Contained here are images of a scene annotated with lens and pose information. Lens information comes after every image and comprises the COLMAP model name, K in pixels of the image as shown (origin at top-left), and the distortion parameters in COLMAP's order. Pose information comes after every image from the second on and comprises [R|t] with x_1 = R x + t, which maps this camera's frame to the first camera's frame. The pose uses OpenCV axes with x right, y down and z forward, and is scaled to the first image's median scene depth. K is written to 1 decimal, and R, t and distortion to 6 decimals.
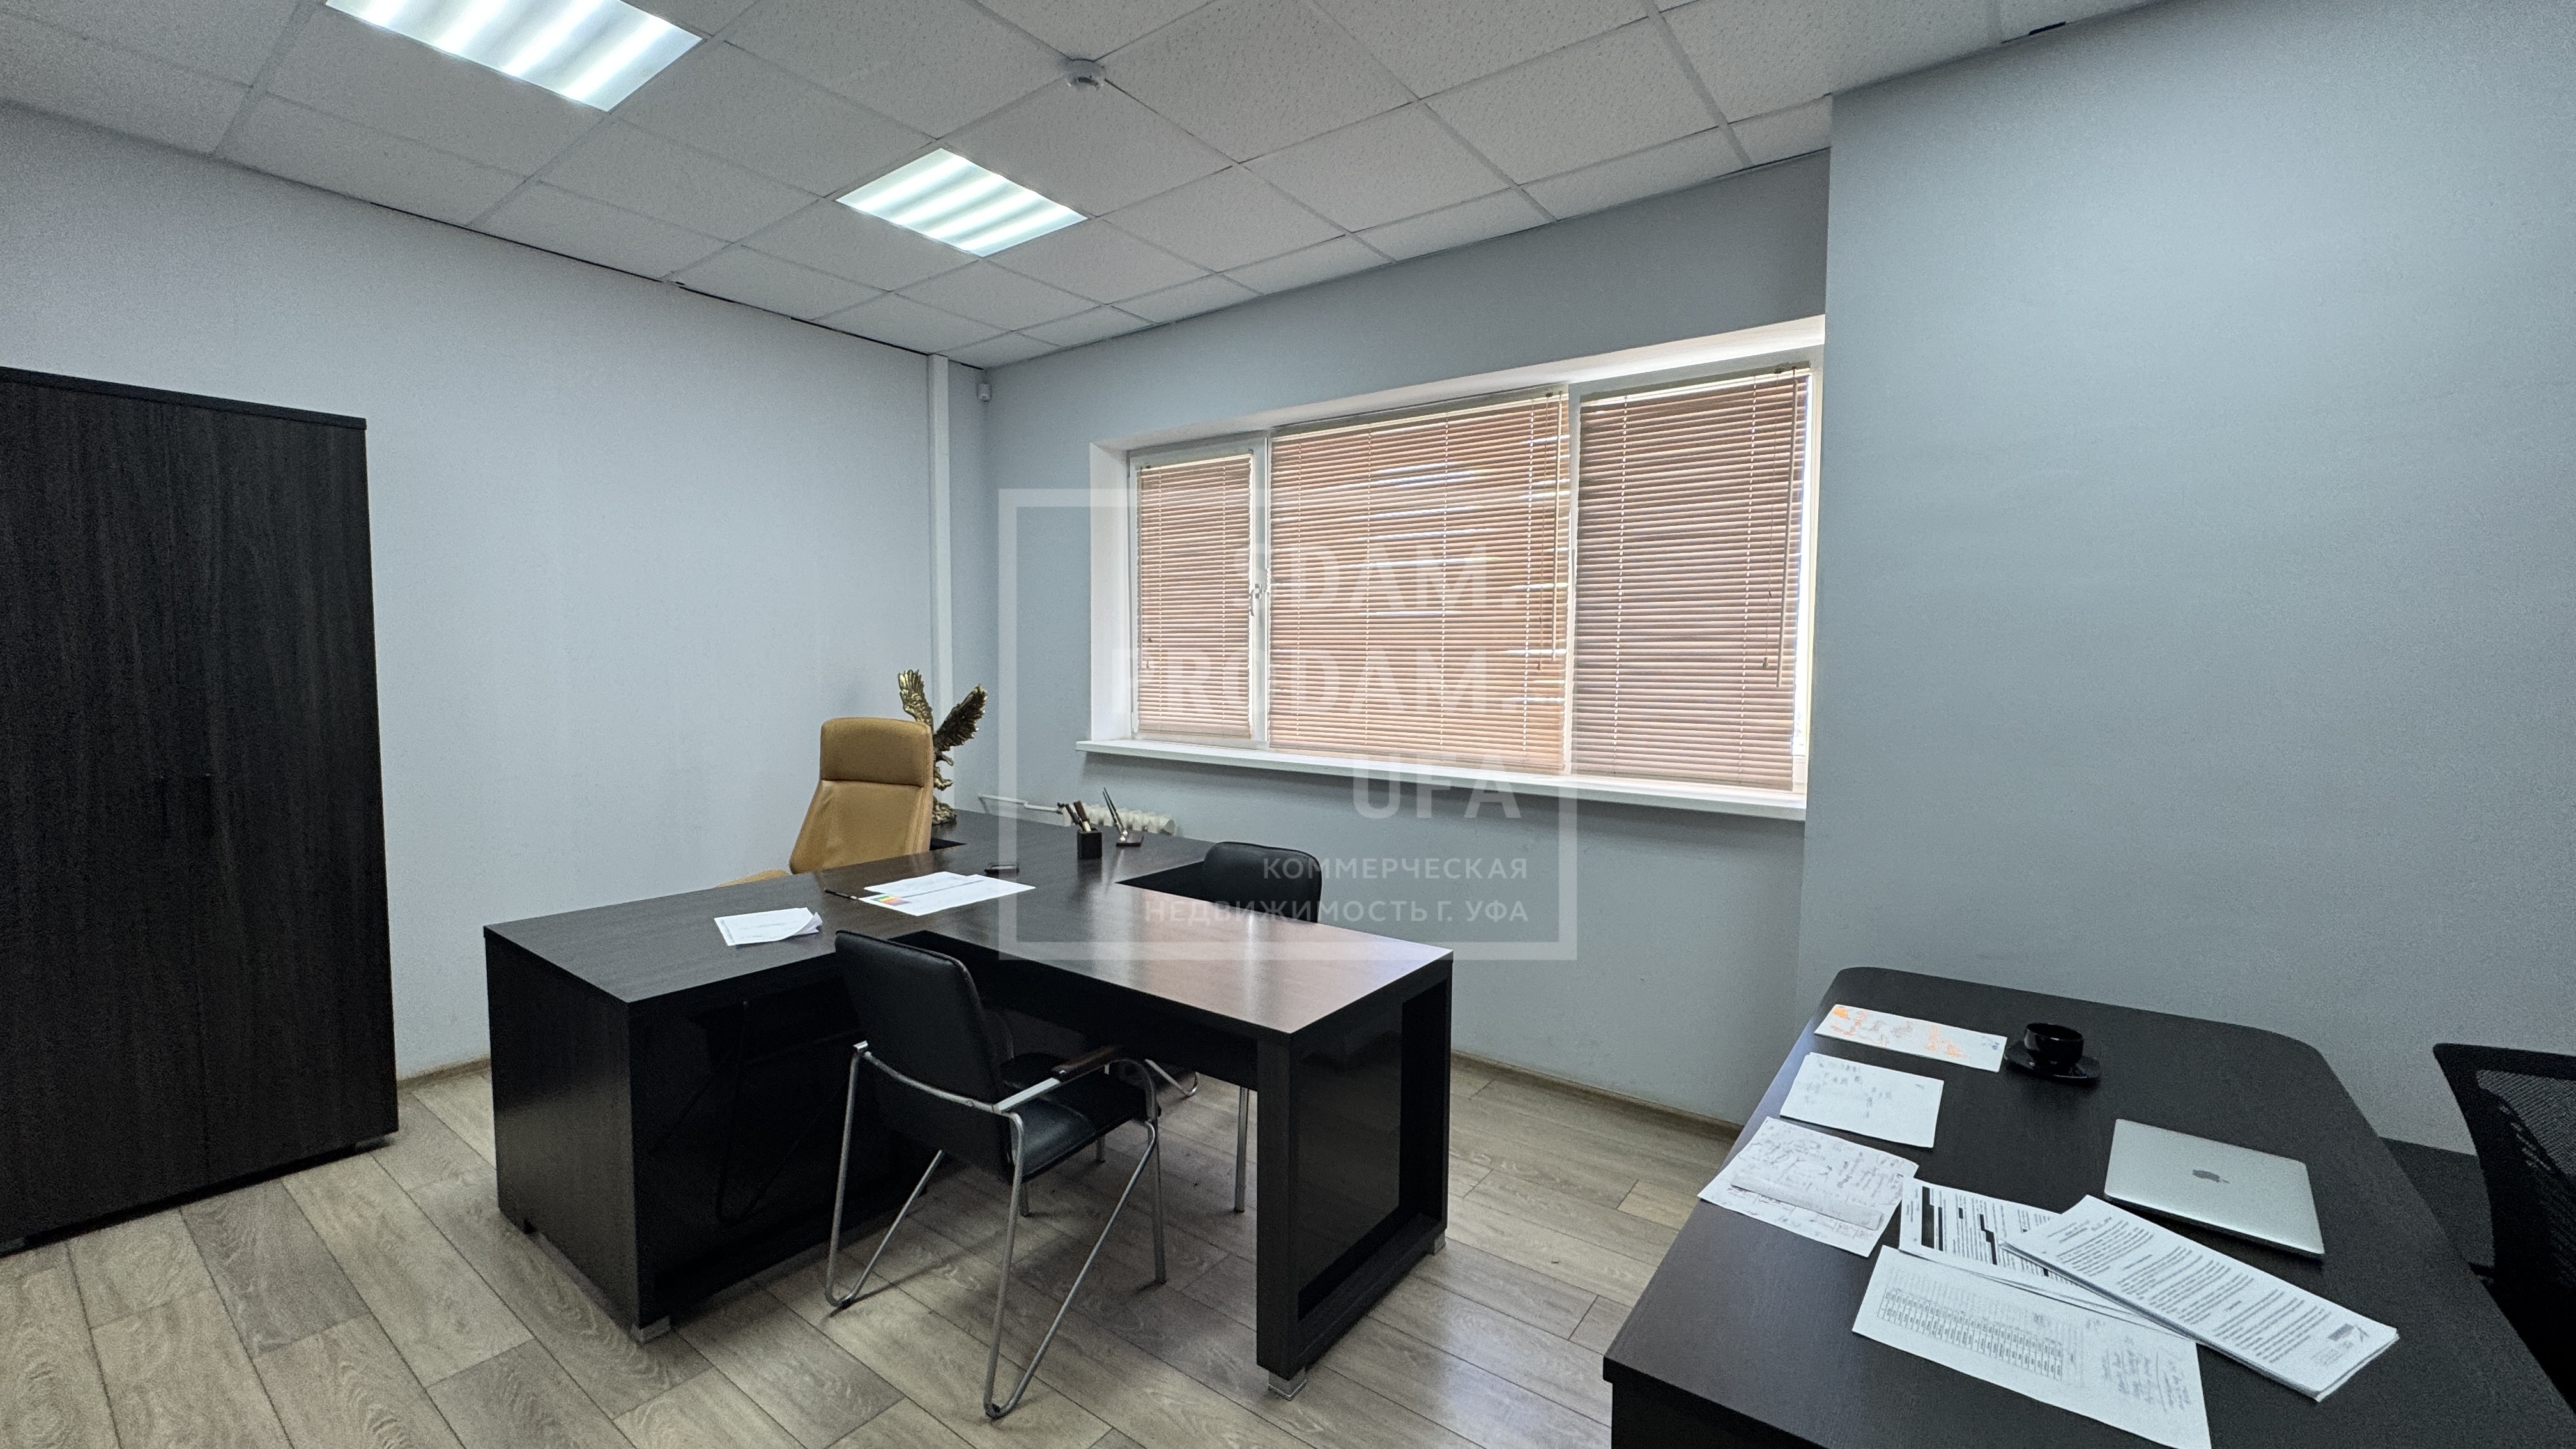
lens RADIAL K [[1022.7, 0, 1286.8], [0, 1022.7, 720.5], [0, 0, 1]] dist [-0.001237, 0.000392]
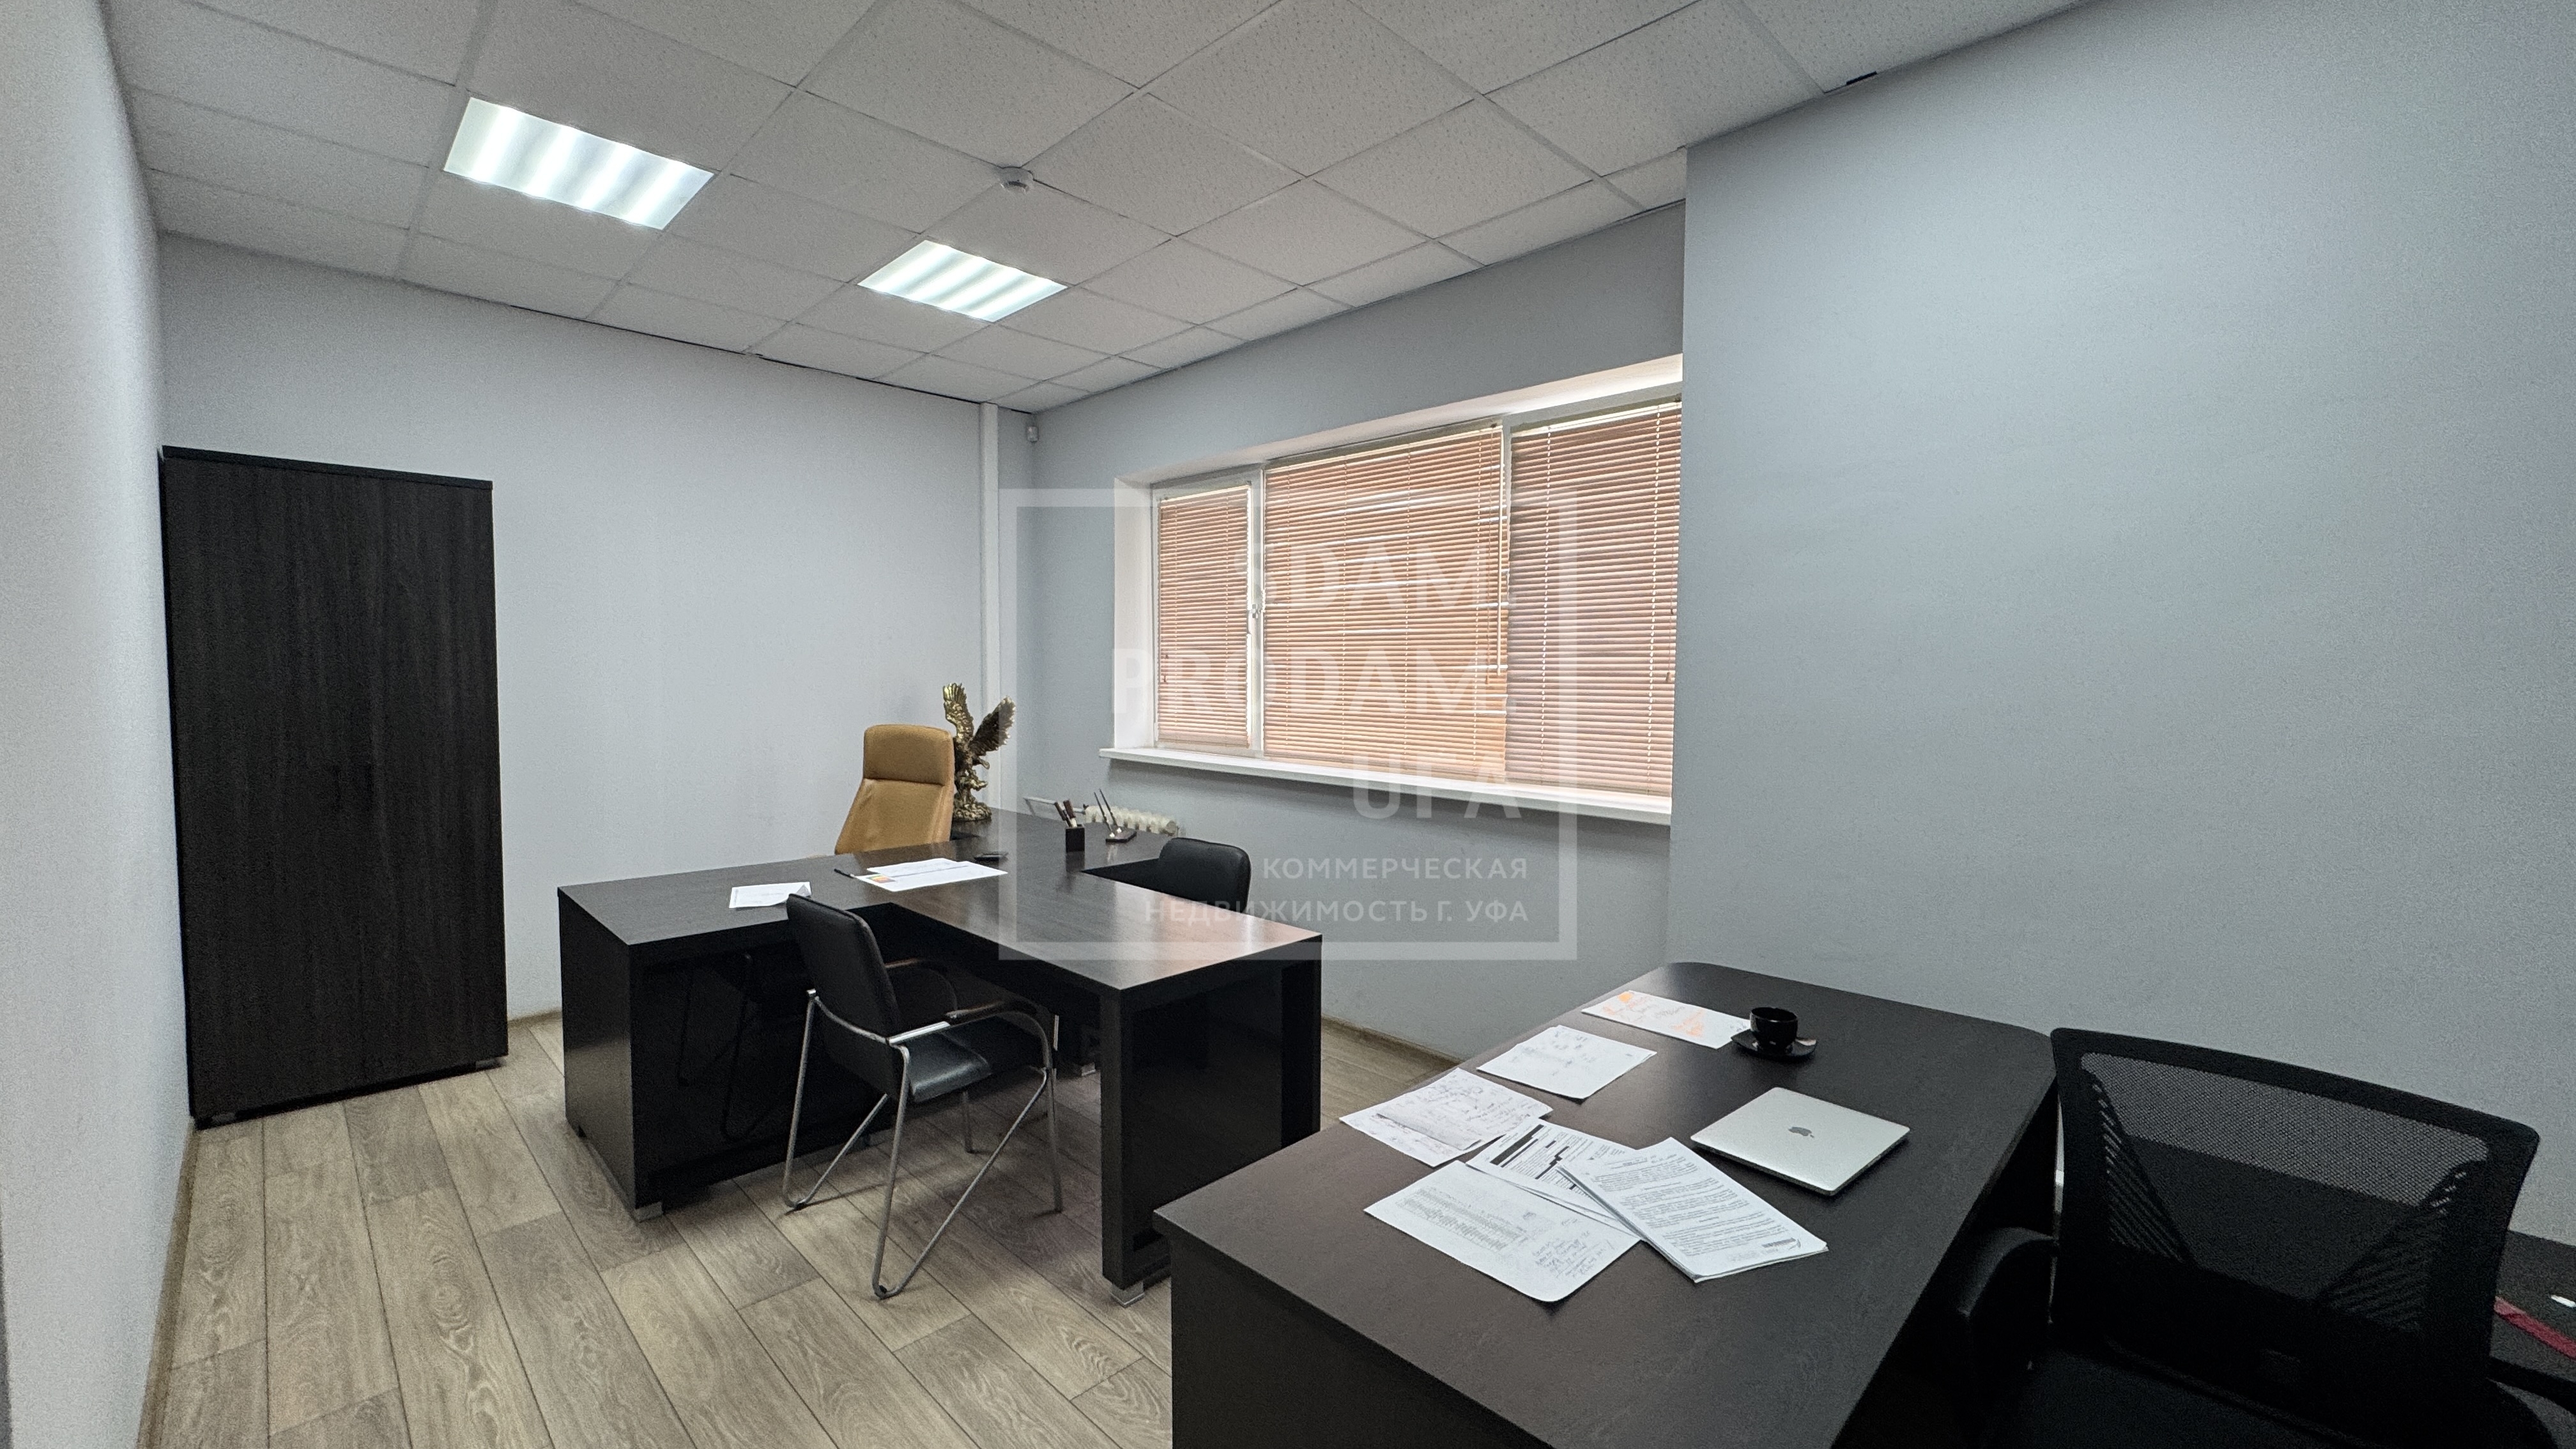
lens RADIAL K [[1022.7, 0, 1286.3], [0, 1022.7, 720.8], [0, 0, 1]] dist [-0.001237, 0.000392]
pose [[0.989817, 0.007571, -0.142144, 0.264046], [-0.009814, 0.999838, -0.015085, 0.008776], [0.142007, 0.016326, 0.989731, -0.106563]]
